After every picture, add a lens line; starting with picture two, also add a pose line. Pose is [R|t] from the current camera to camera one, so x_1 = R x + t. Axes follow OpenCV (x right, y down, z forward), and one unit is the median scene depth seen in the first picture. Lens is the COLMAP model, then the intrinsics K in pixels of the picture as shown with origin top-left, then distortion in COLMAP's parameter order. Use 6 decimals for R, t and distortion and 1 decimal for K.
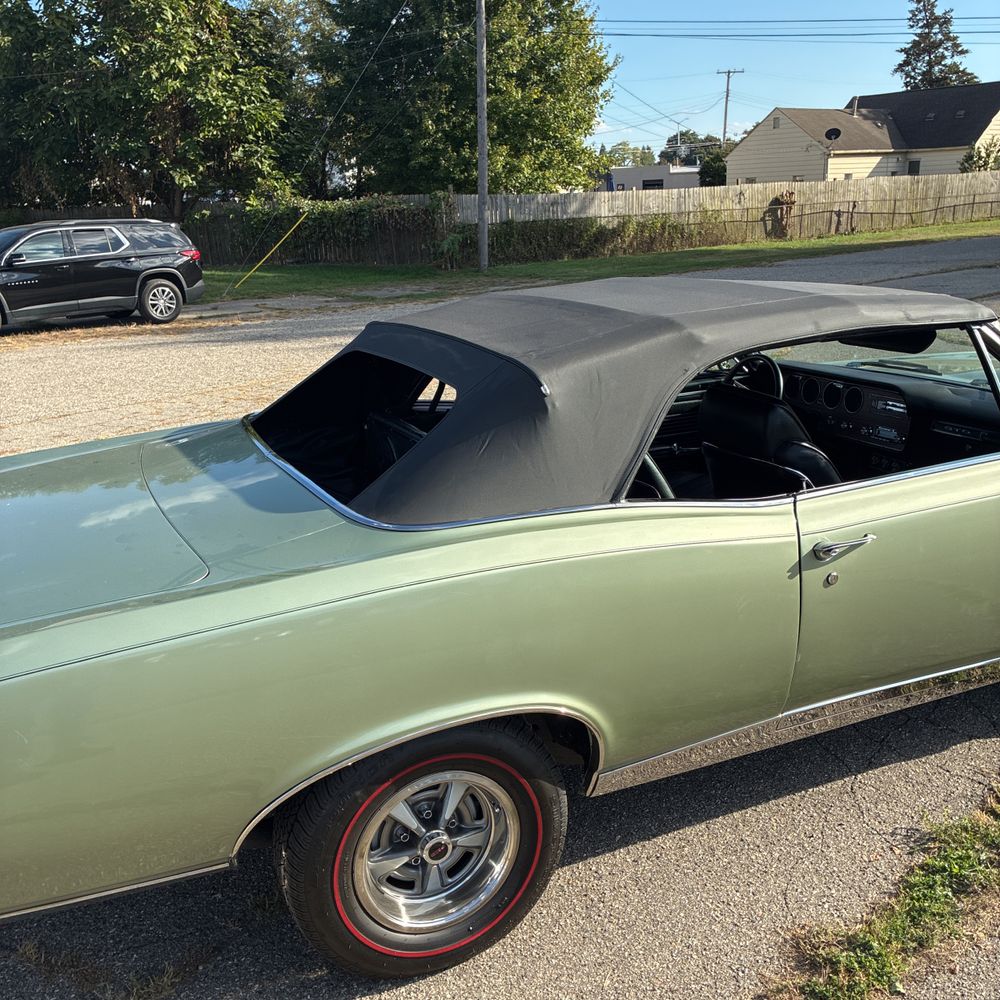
lens RADIAL K [[1014.3, 0, 497.1], [0, 1014.3, 502.3], [0, 0, 1]] dist [0.006476, 0.015092]
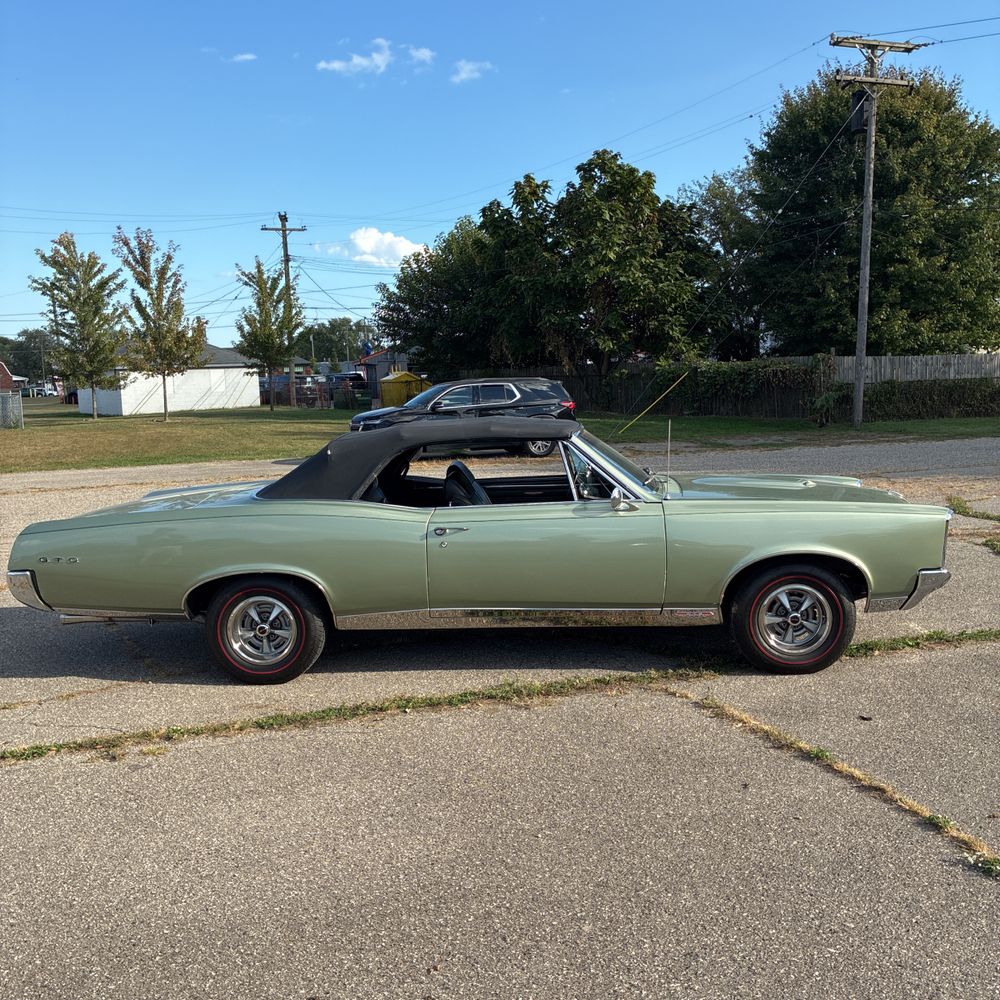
lens RADIAL K [[1014.3, 0, 497.1], [0, 1014.3, 502.3], [0, 0, 1]] dist [0.006476, 0.015092]
pose [[0.889462, 0.064021, -0.452502, 0.118820], [-0.129581, 0.984833, -0.115376, 0.018418], [0.438253, 0.161259, 0.884268, -0.076610]]
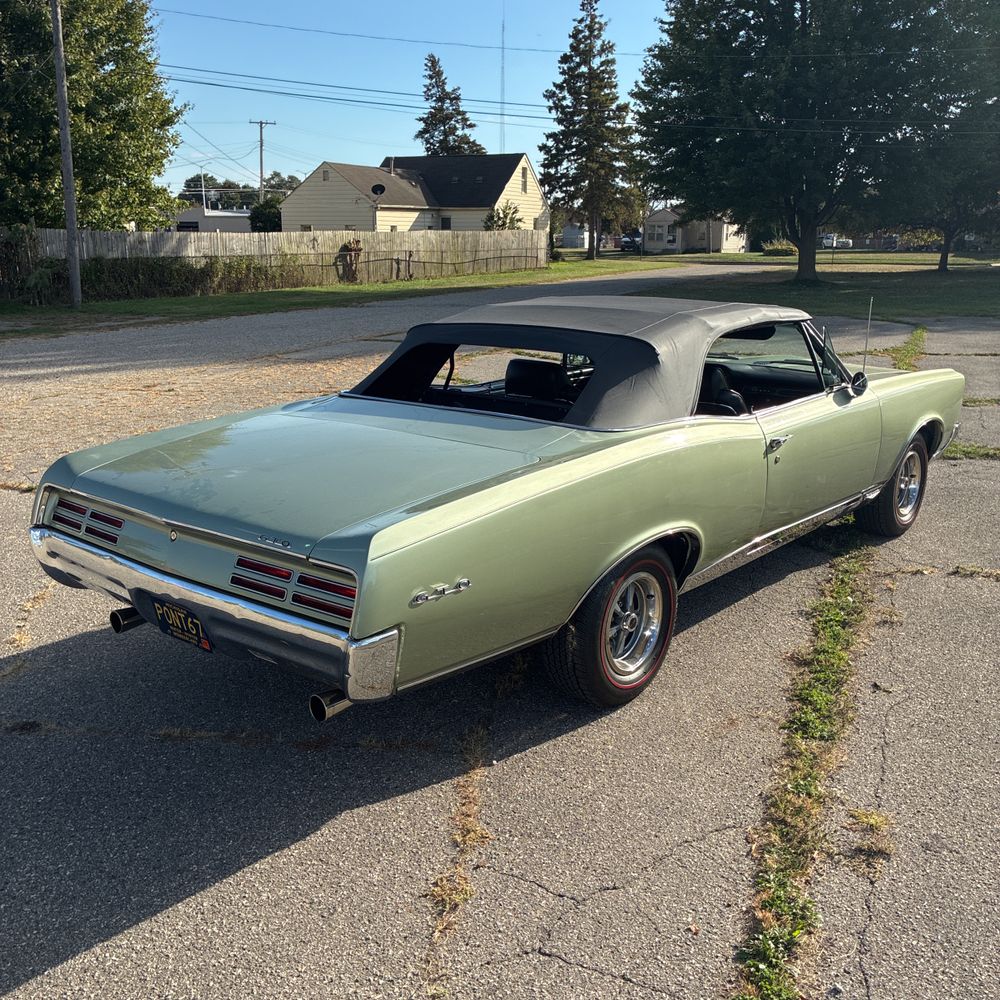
lens RADIAL K [[1014.3, 0, 497.1], [0, 1014.3, 502.3], [0, 0, 1]] dist [0.006476, 0.015092]
pose [[0.899563, -0.070297, 0.431098, -0.073151], [0.088099, 0.995881, -0.021440, 0.011985], [-0.427815, 0.057266, 0.902050, -0.032531]]
